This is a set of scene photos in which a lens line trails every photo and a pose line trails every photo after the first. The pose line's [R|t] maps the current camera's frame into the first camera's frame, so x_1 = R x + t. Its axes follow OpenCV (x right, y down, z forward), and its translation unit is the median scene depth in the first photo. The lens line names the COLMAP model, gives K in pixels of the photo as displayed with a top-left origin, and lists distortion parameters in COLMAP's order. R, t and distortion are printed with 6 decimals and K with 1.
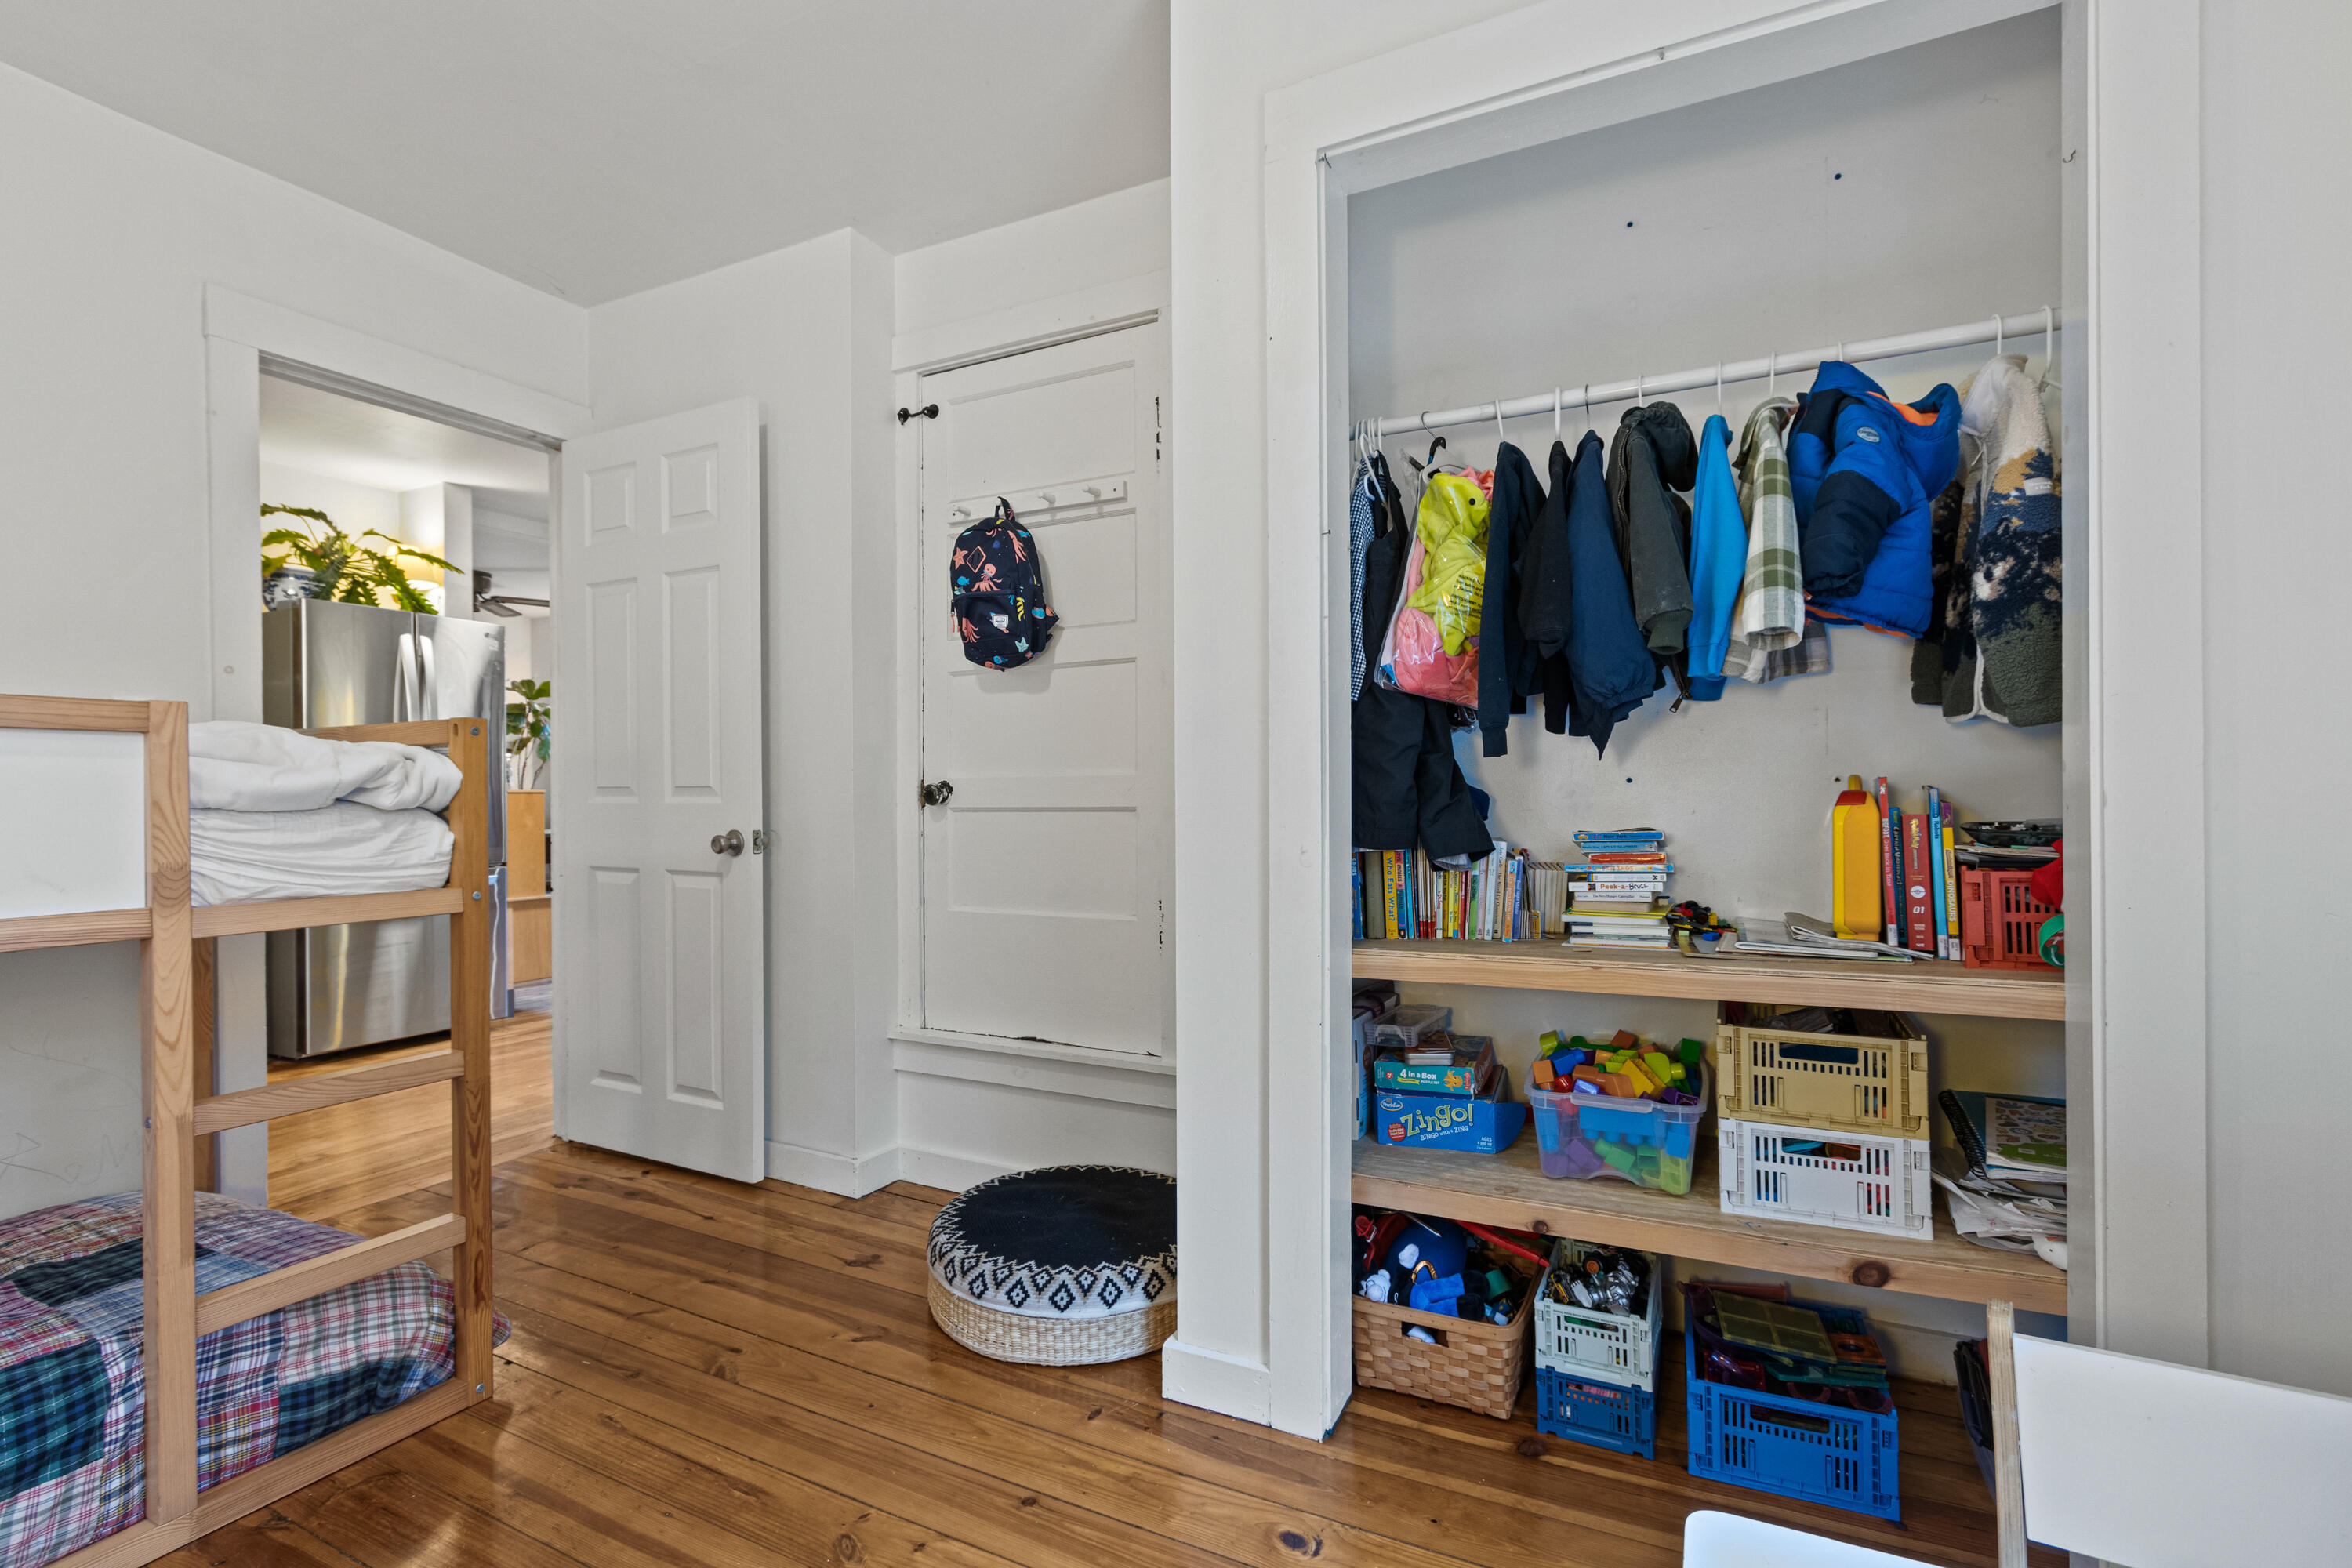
lens RADIAL K [[1134.1, 0, 1166.6], [0, 1134.1, 785.3], [0, 0, 1]] dist [0.006605, -0.003529]
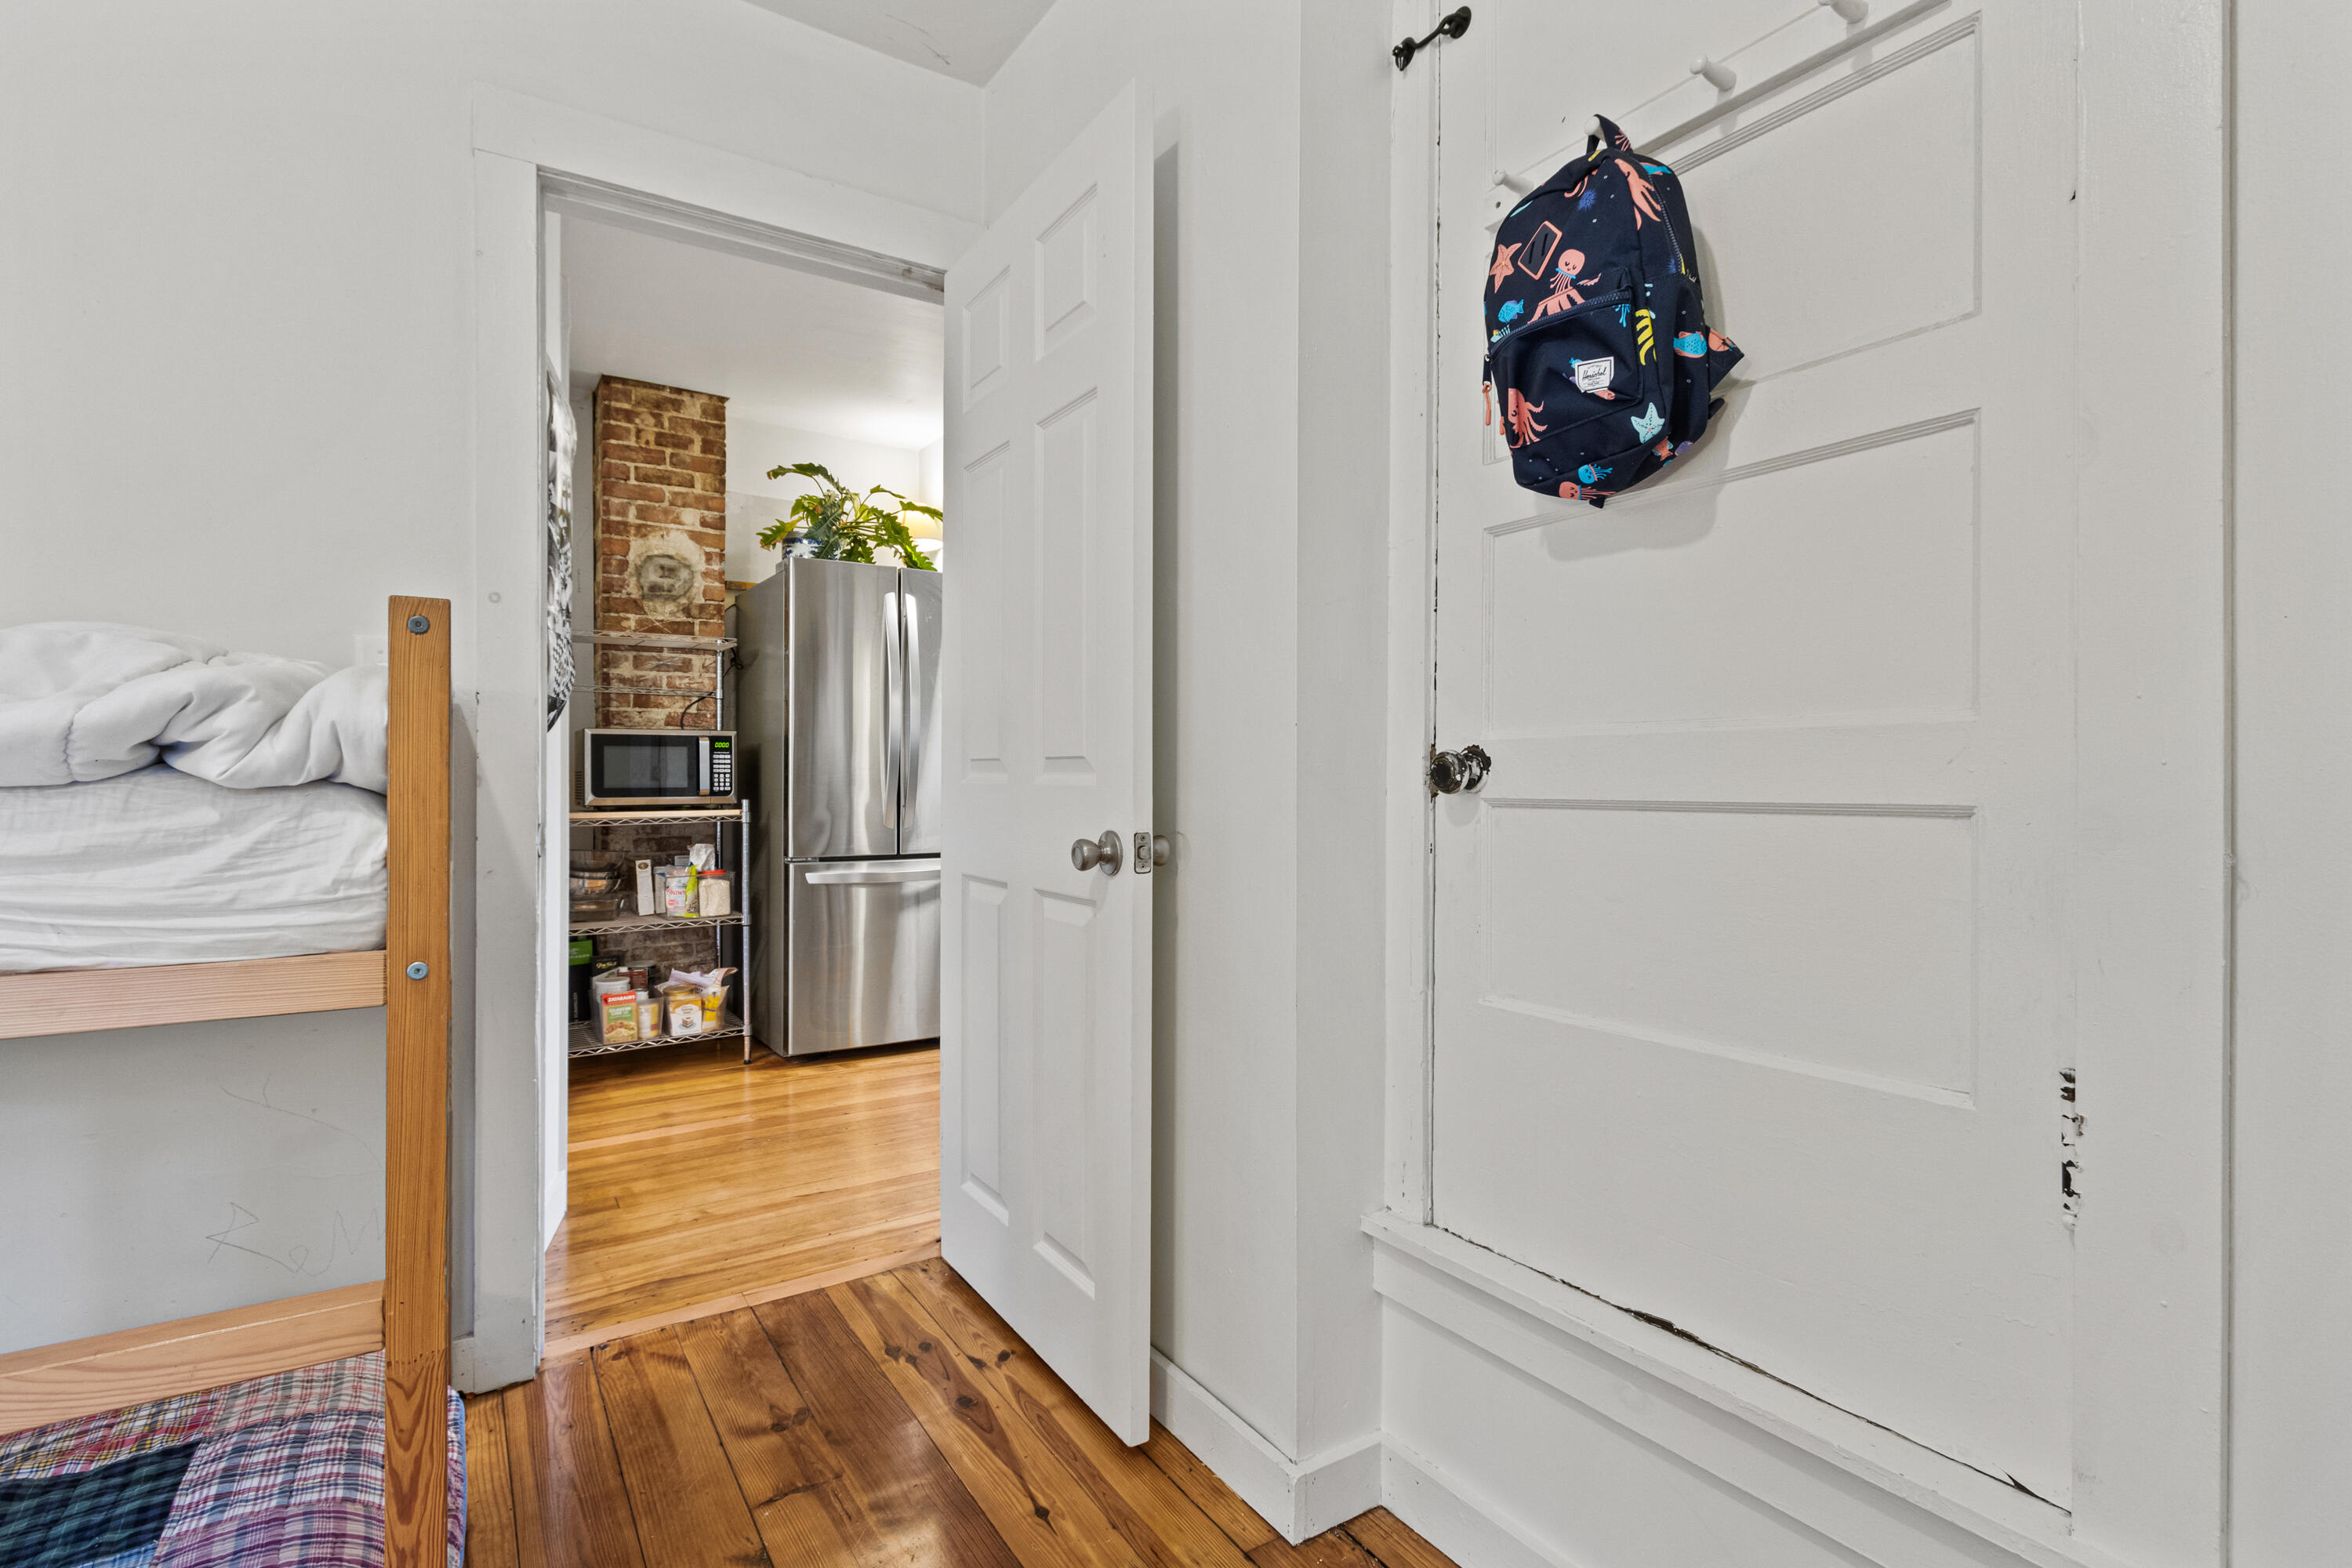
lens RADIAL K [[1134.1, 0, 1153.8], [0, 1134.1, 784.2], [0, 0, 1]] dist [0.006605, -0.003529]
pose [[0.868964, 0.011135, -0.494750, -0.073214], [-0.005067, 0.999895, 0.013605, 0.007740], [0.494850, -0.009315, 0.868929, 0.515010]]
